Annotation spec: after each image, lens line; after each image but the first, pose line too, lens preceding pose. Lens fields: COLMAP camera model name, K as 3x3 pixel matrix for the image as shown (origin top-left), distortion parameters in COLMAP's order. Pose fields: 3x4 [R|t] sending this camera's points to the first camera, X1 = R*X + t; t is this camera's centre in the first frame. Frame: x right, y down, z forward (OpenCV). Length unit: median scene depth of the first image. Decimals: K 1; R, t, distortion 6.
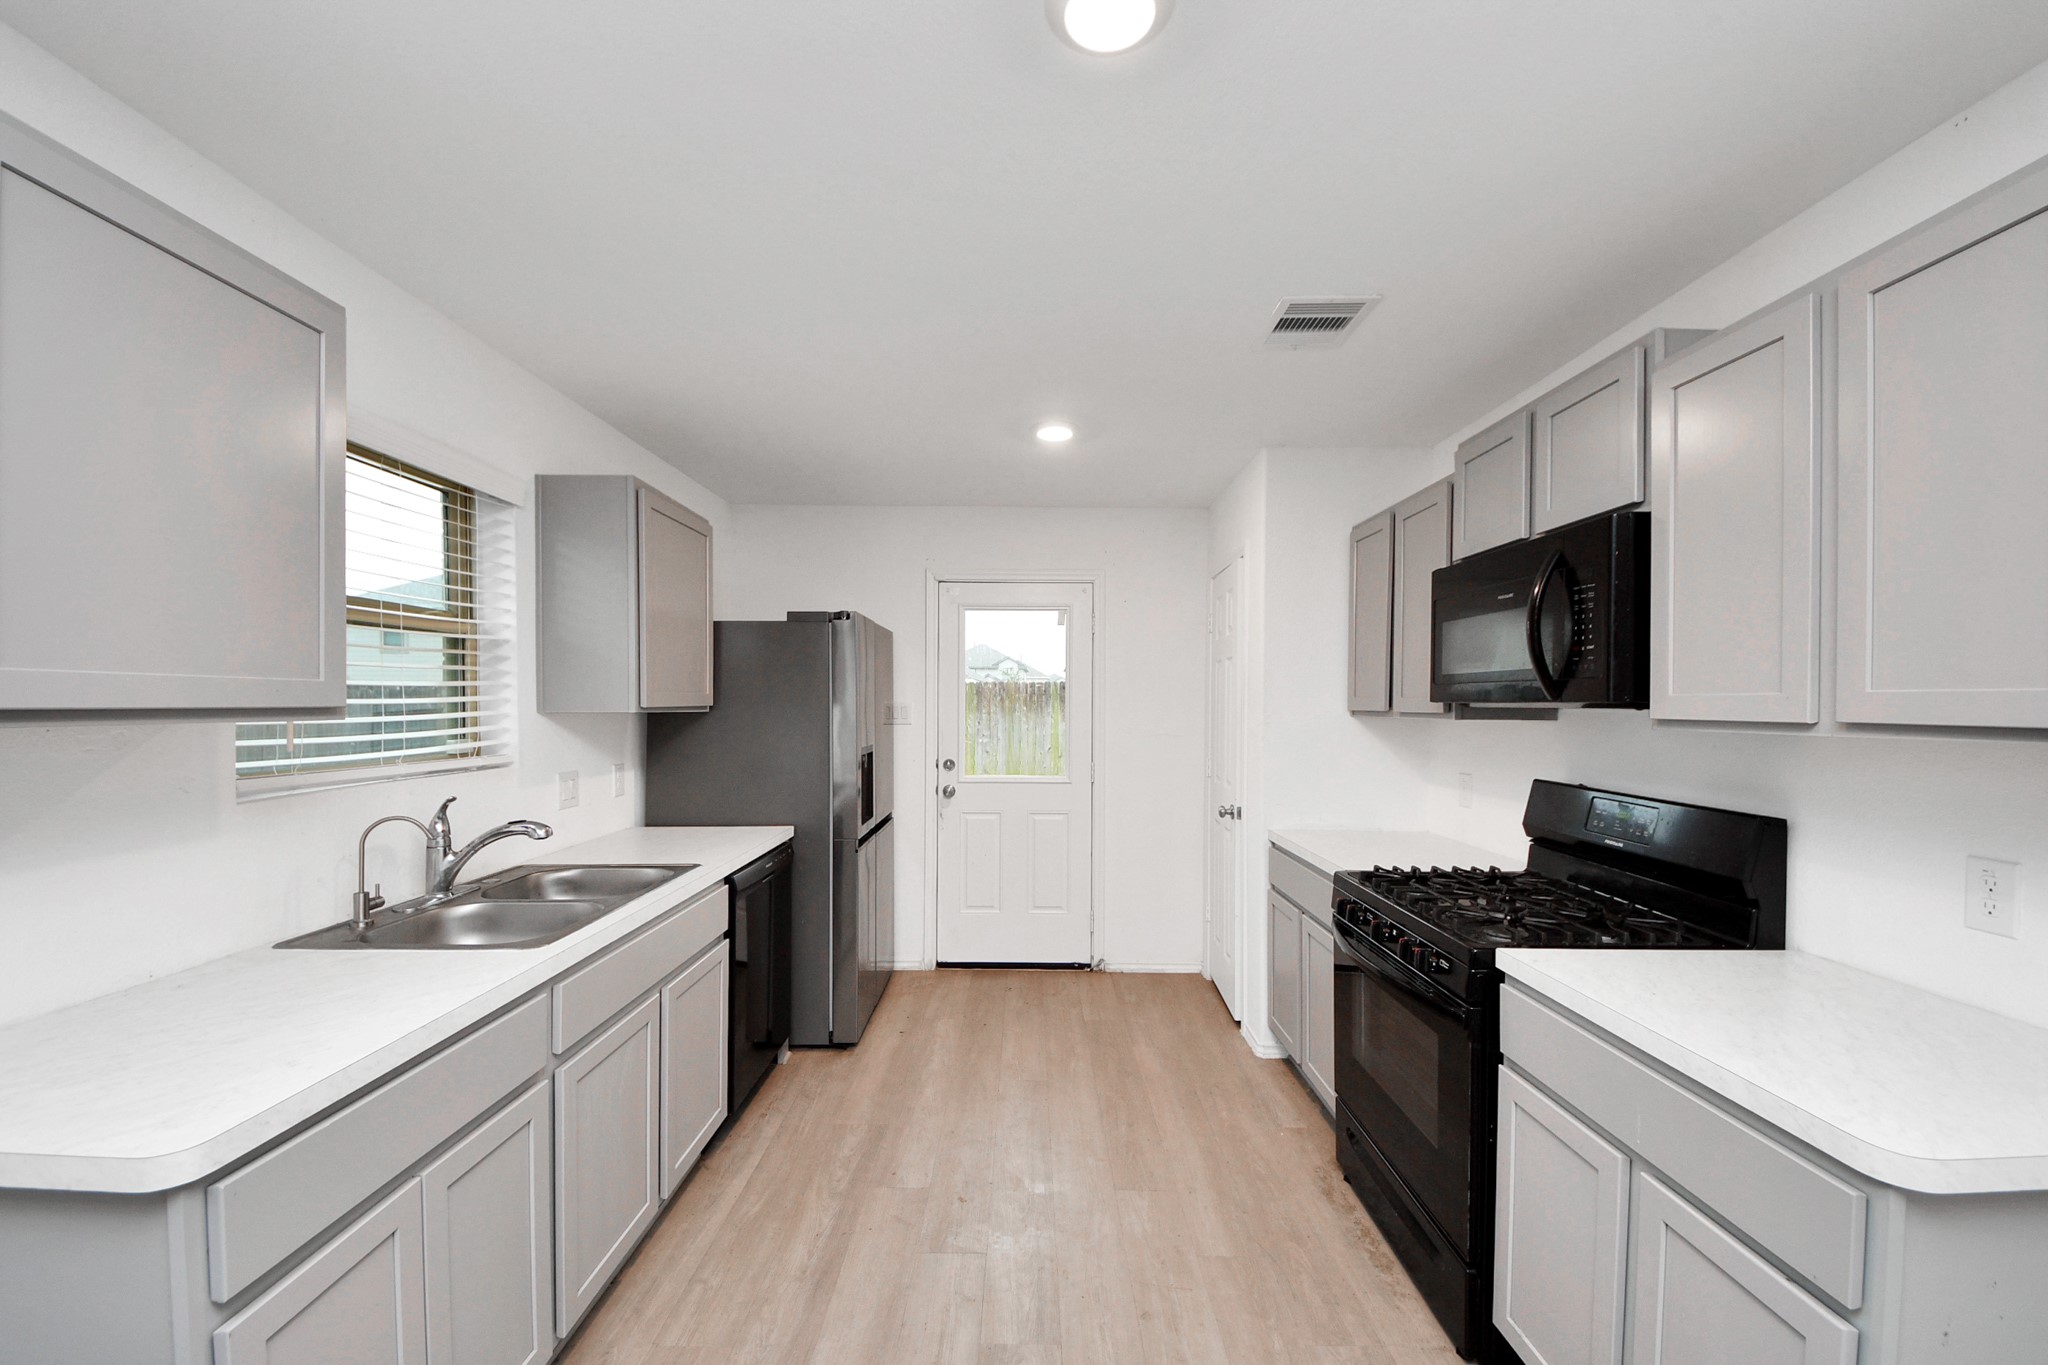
lens RADIAL K [[764.8, 0, 1106.2], [0, 764.8, 696.1], [0, 0, 1]] dist [0.003515, -0.002589]
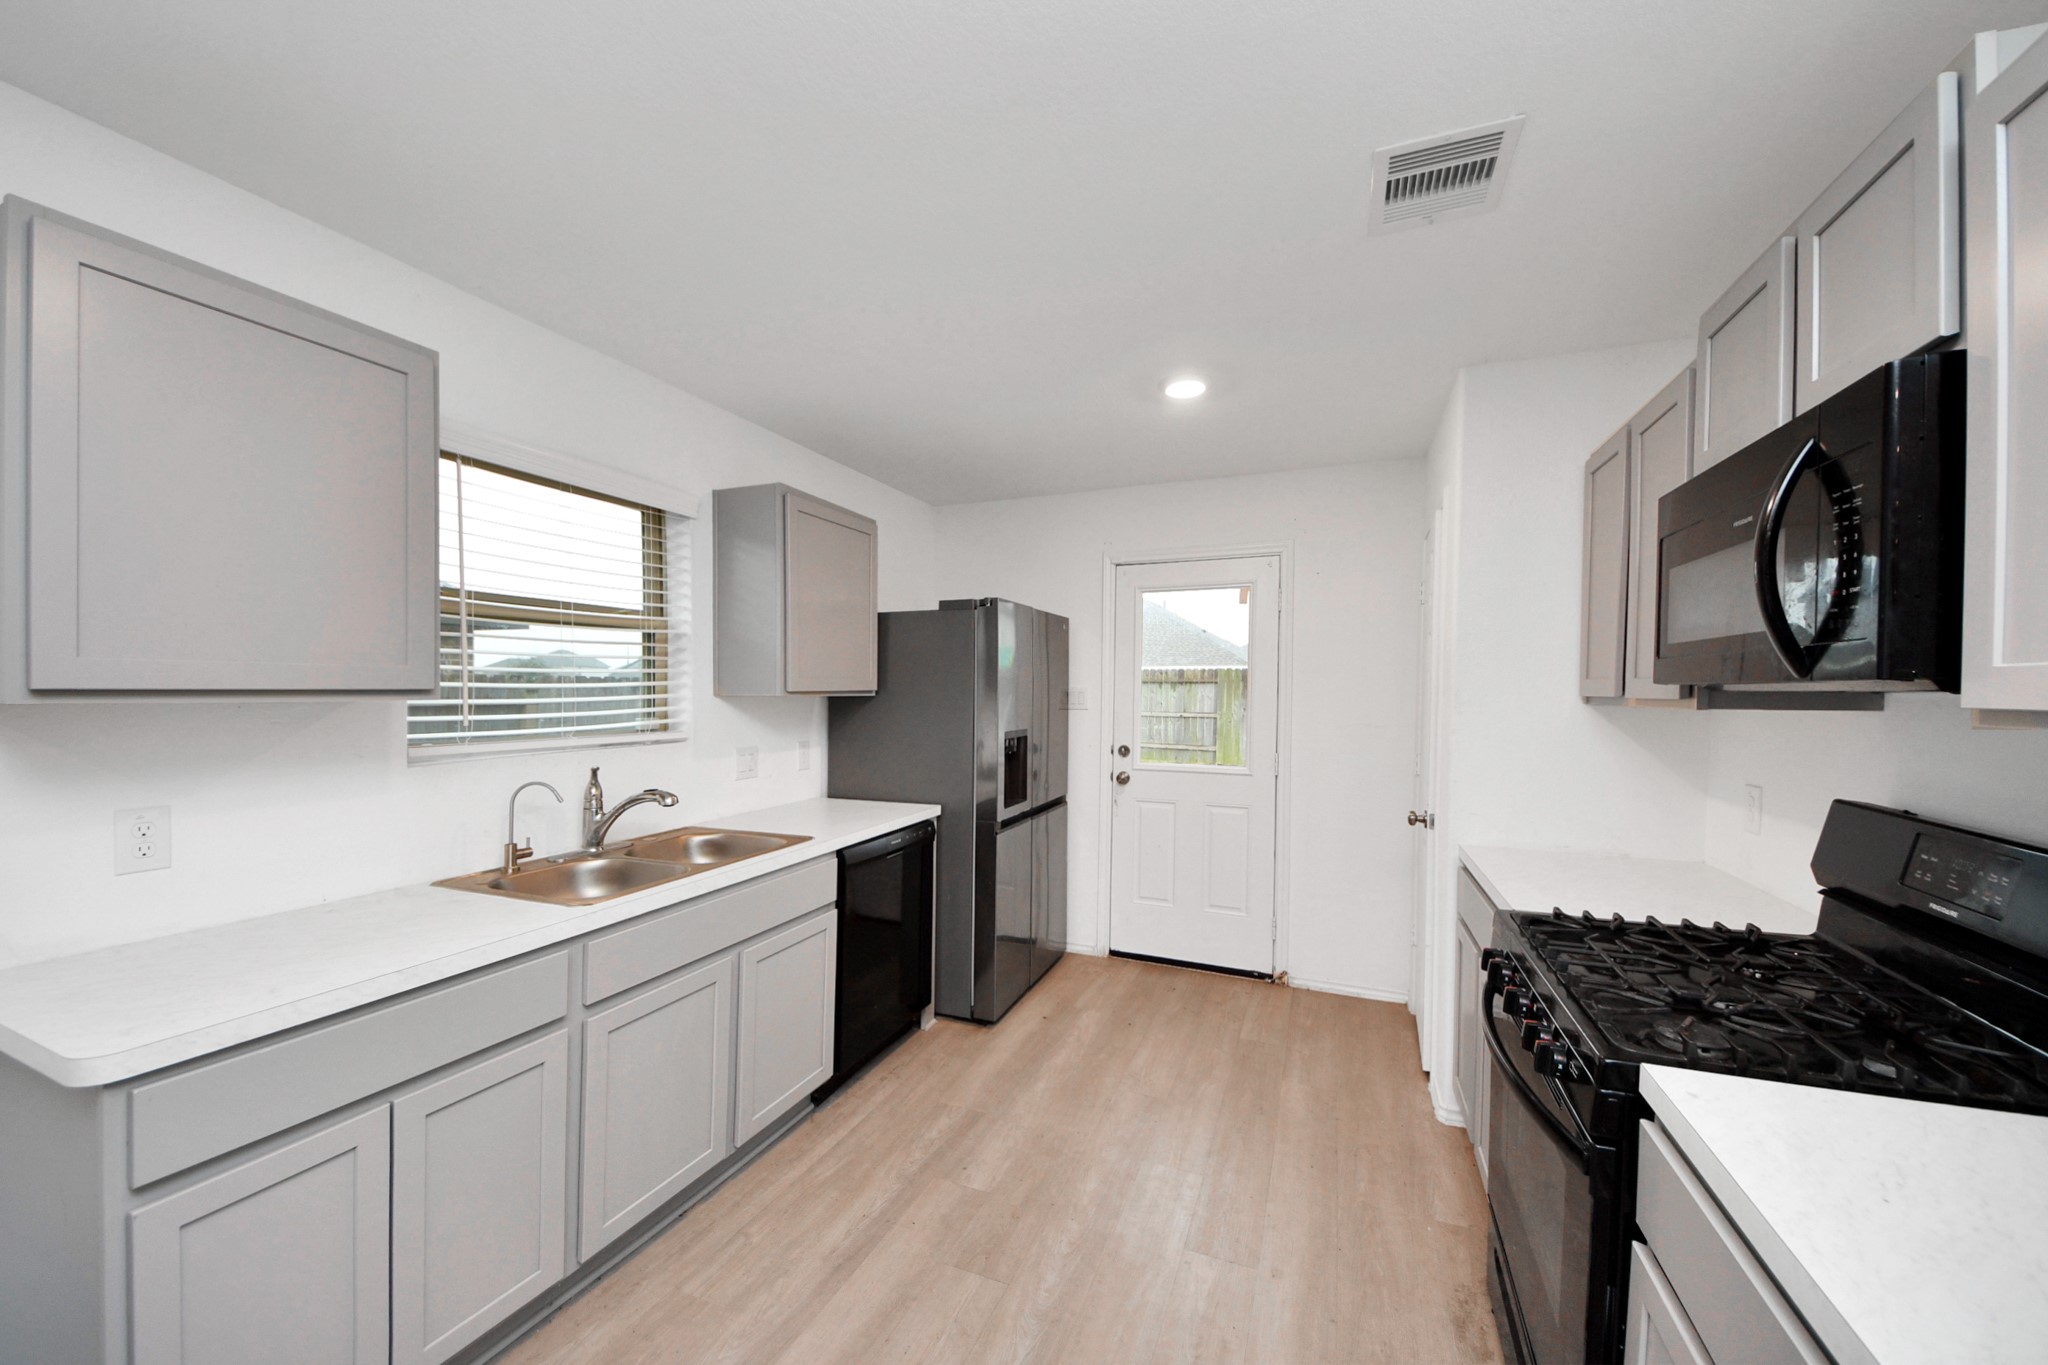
lens RADIAL K [[764.8, 0, 1059.7], [0, 764.8, 693.7], [0, 0, 1]] dist [0.003515, -0.002589]
pose [[0.925732, 0.001037, -0.378178, 0.187550], [0.004504, 0.999895, 0.013768, 0.005013], [0.378153, -0.014449, 0.925630, 0.138623]]
